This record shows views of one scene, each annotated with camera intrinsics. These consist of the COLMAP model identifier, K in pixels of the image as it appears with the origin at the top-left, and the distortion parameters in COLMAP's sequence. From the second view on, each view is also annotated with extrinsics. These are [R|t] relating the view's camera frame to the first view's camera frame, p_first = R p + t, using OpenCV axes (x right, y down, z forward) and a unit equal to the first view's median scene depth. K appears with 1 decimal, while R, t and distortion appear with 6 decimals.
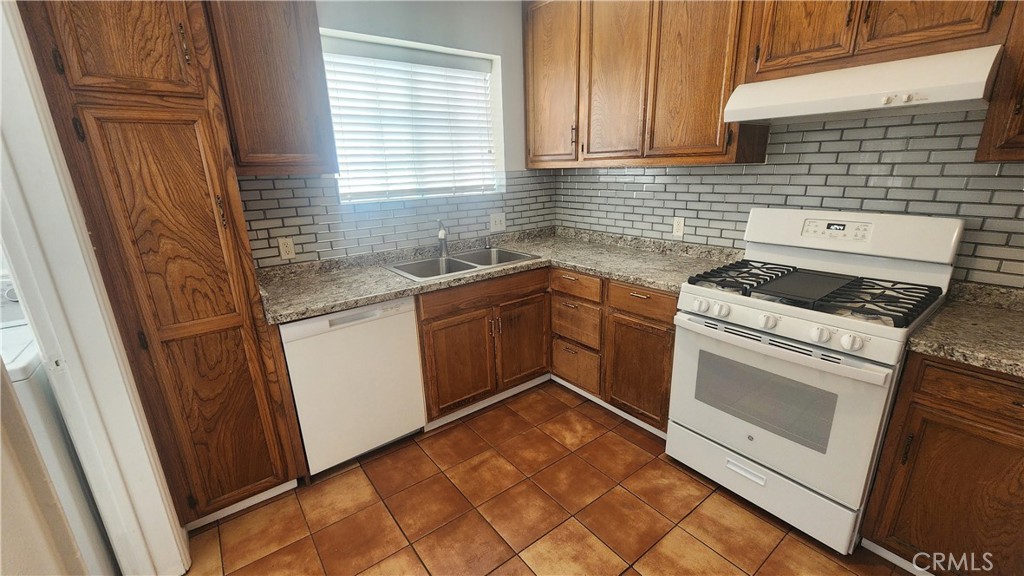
lens RADIAL K [[423.2, 0, 513.4], [0, 423.2, 290.2], [0, 0, 1]] dist [-0.002780, 0.002667]
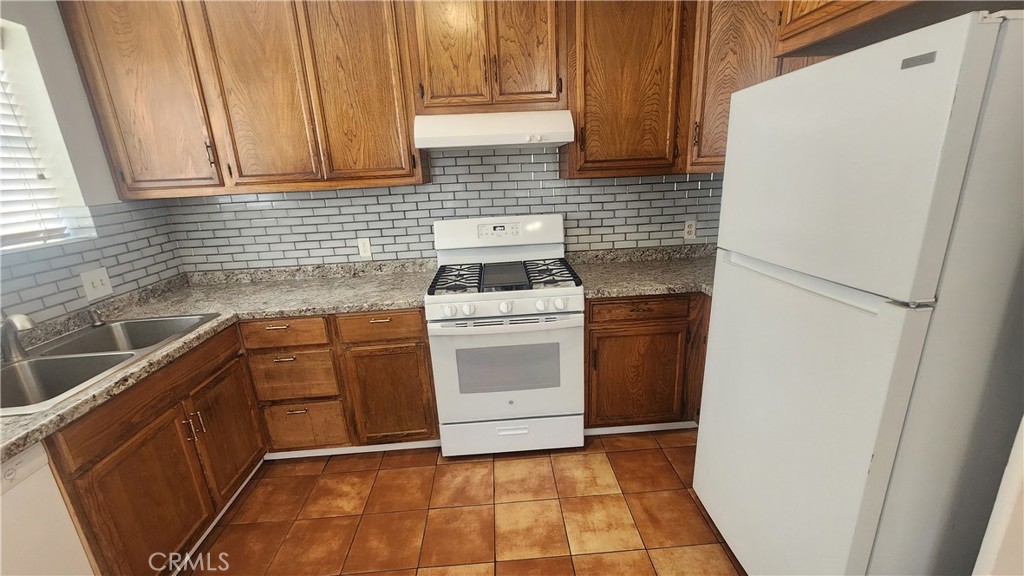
lens RADIAL K [[423.2, 0, 514.0], [0, 423.2, 290.0], [0, 0, 1]] dist [-0.002780, 0.002667]
pose [[0.566236, -0.227617, 0.792192, -0.286785], [0.261775, 0.961015, 0.089015, -0.062250], [-0.781570, 0.156973, 0.603745, 0.165651]]
